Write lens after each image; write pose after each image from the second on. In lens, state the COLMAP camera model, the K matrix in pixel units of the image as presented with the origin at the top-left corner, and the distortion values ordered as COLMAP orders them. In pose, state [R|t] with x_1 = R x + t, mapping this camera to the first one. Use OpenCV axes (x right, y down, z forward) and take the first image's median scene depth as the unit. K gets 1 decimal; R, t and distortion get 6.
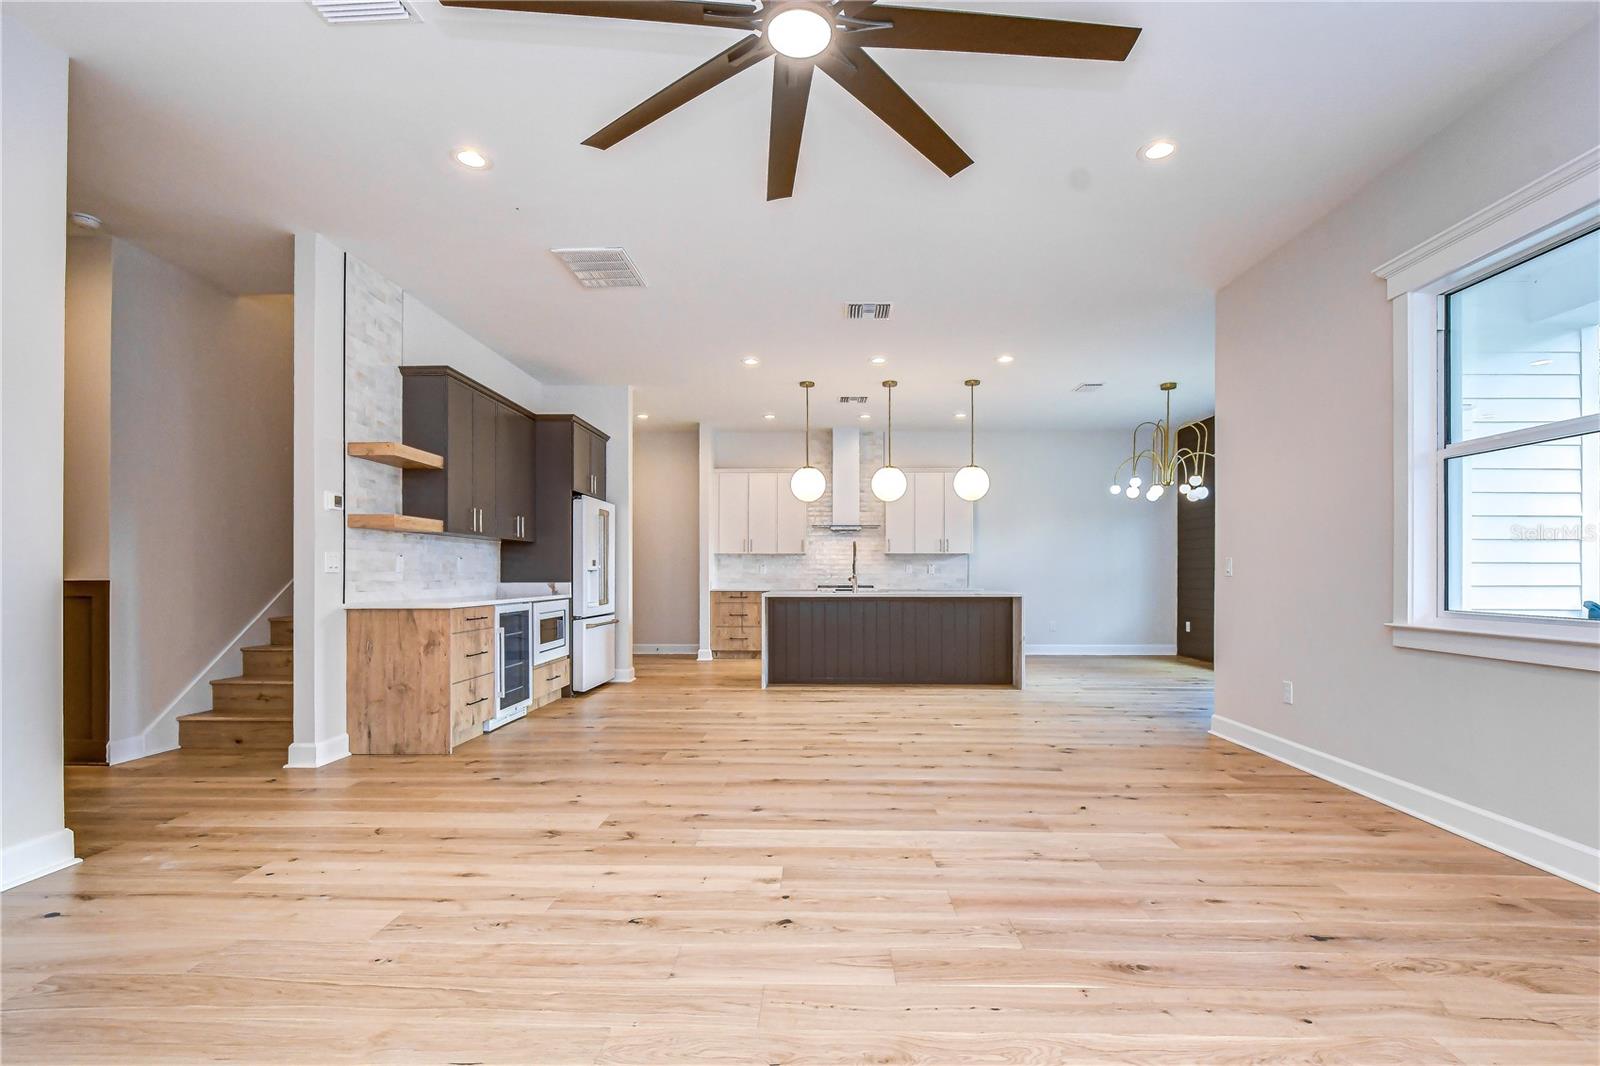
lens RADIAL K [[771.9, 0, 793.6], [0, 771.9, 574.3], [0, 0, 1]] dist [0.001561, -0.000663]
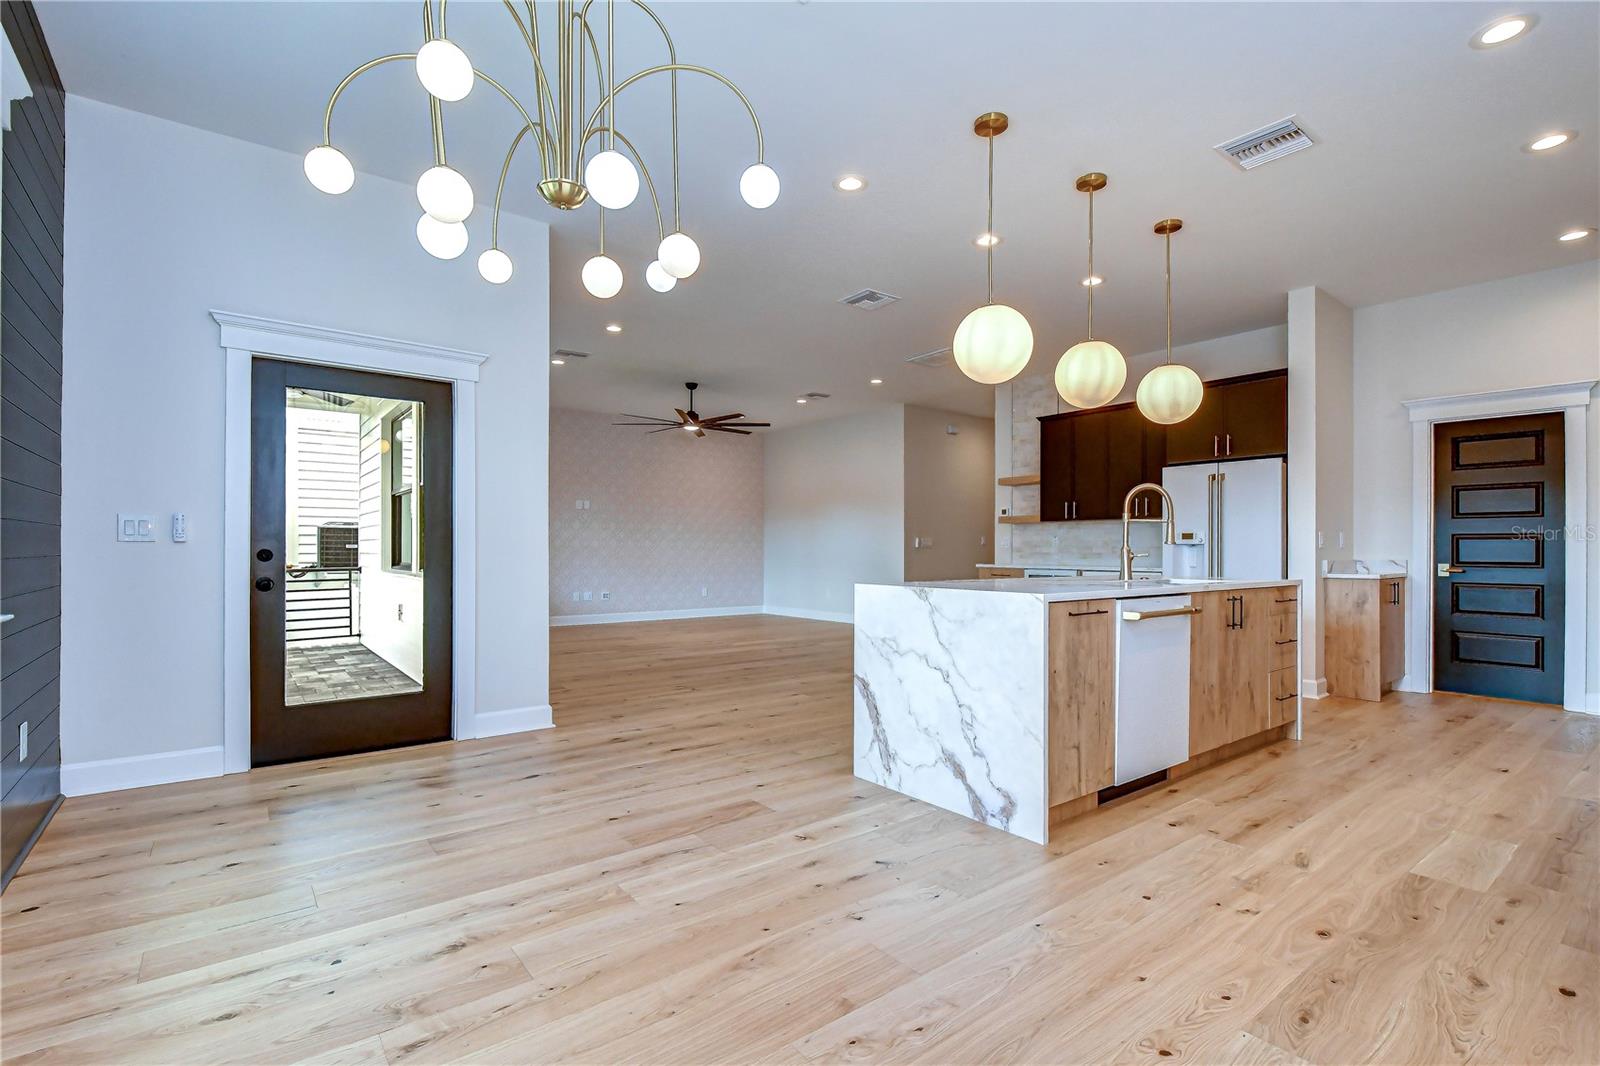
lens RADIAL K [[724.5, 0, 790.8], [0, 724.5, 544.4], [0, 0, 1]] dist [0.000745, -0.003380]
pose [[-0.781560, -0.007648, -0.623784, 0.967789], [-0.003551, 0.999963, -0.007812, 0.004495], [0.623820, -0.003890, -0.781558, 2.057422]]
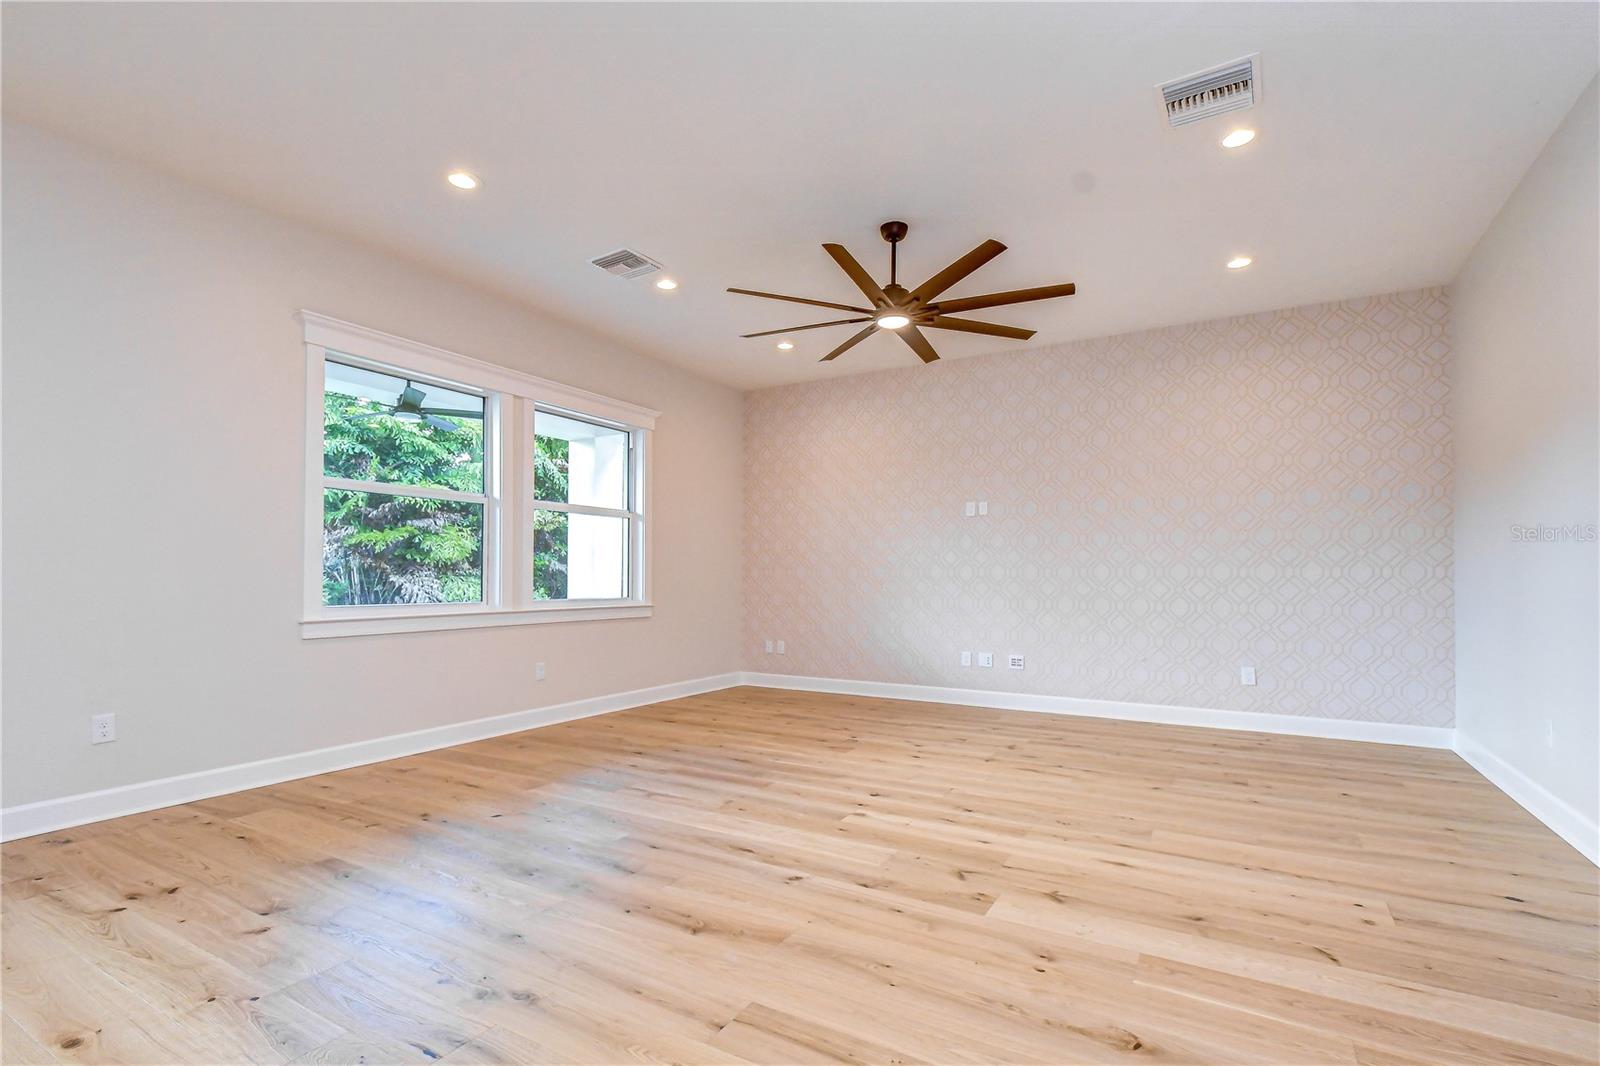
lens RADIAL K [[727.0, 0, 784.1], [0, 727.0, 557.0], [0, 0, 1]] dist [0.000806, -0.000336]
pose [[-0.876966, 0.010576, 0.480436, -0.301830], [-0.004217, 0.999550, -0.029700, 0.000227], [-0.480534, -0.028072, -0.876527, 1.266834]]
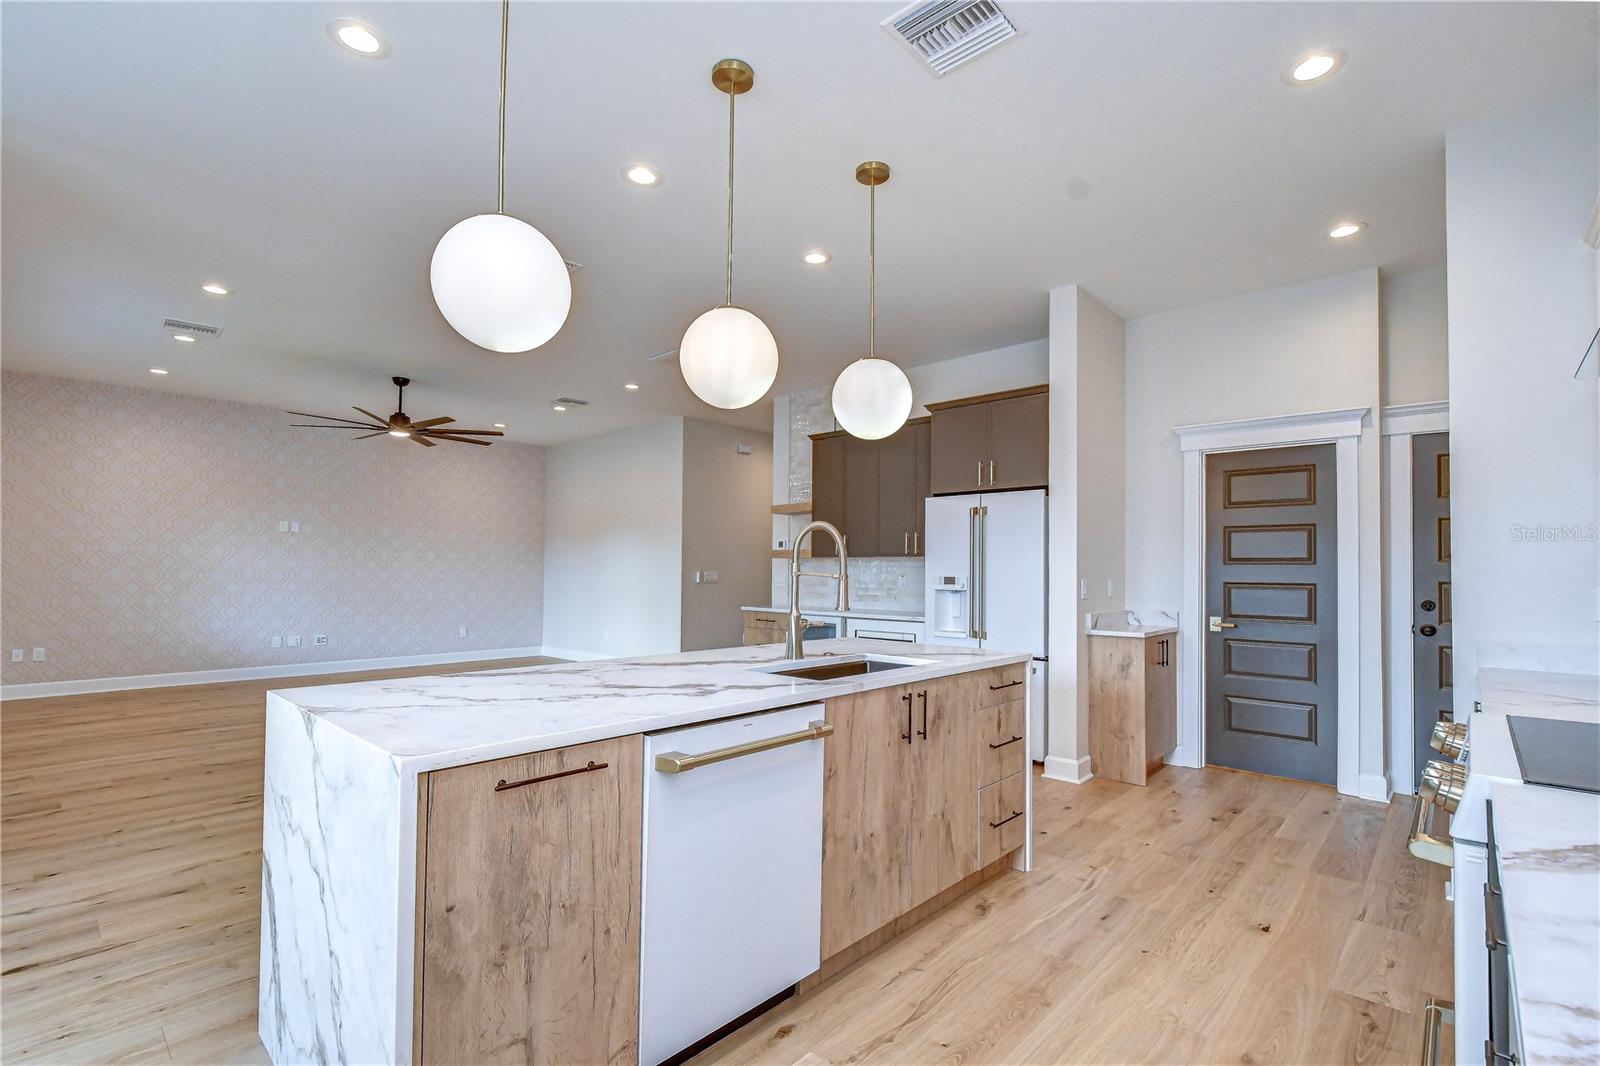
lens RADIAL K [[720.9, 0, 793.6], [0, 720.9, 553.8], [0, 0, 1]] dist [0.002103, -0.000585]
pose [[-0.662088, -0.024378, -0.749030, 0.573741], [-0.008664, 0.999653, -0.024876, -0.033340], [0.749376, -0.009981, -0.662069, 2.029092]]
